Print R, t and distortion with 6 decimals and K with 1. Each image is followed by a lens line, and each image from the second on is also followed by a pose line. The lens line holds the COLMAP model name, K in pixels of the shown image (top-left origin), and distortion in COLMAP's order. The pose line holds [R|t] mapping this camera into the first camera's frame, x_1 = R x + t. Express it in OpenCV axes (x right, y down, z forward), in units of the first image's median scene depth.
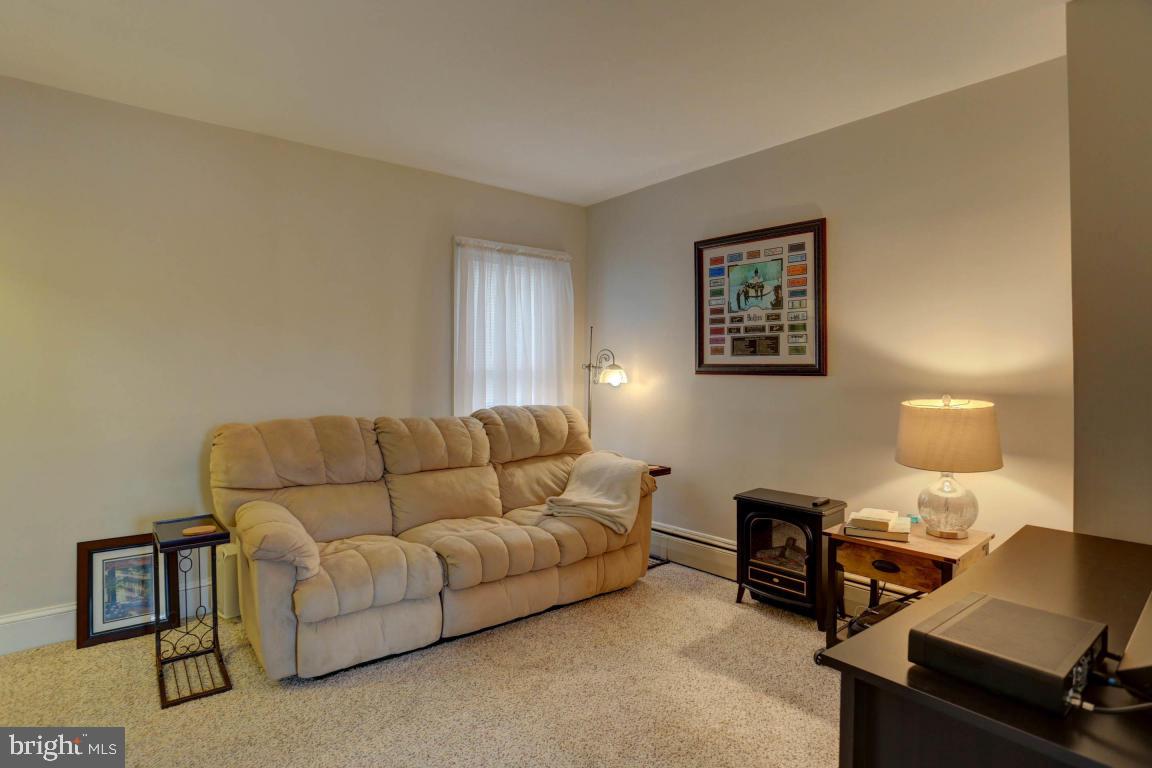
lens RADIAL K [[603.3, 0, 582.3], [0, 603.3, 365.1], [0, 0, 1]] dist [-0.080082, 0.043858]
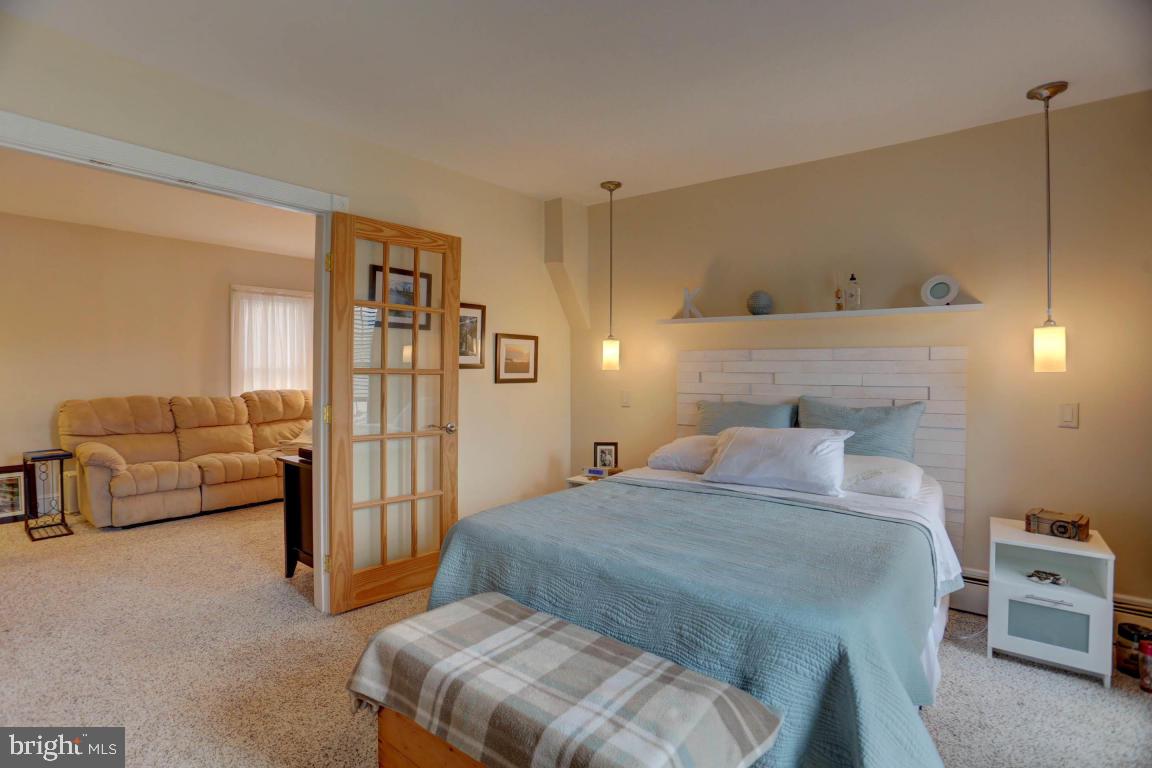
lens RADIAL K [[565.7, 0, 579.4], [0, 565.7, 373.5], [0, 0, 1]] dist [-0.072239, 0.030190]
pose [[0.977157, -0.002269, 0.212509, 0.465502], [-0.002276, 0.999774, 0.021140, -0.013633], [-0.212508, -0.021141, 0.976930, -0.781079]]
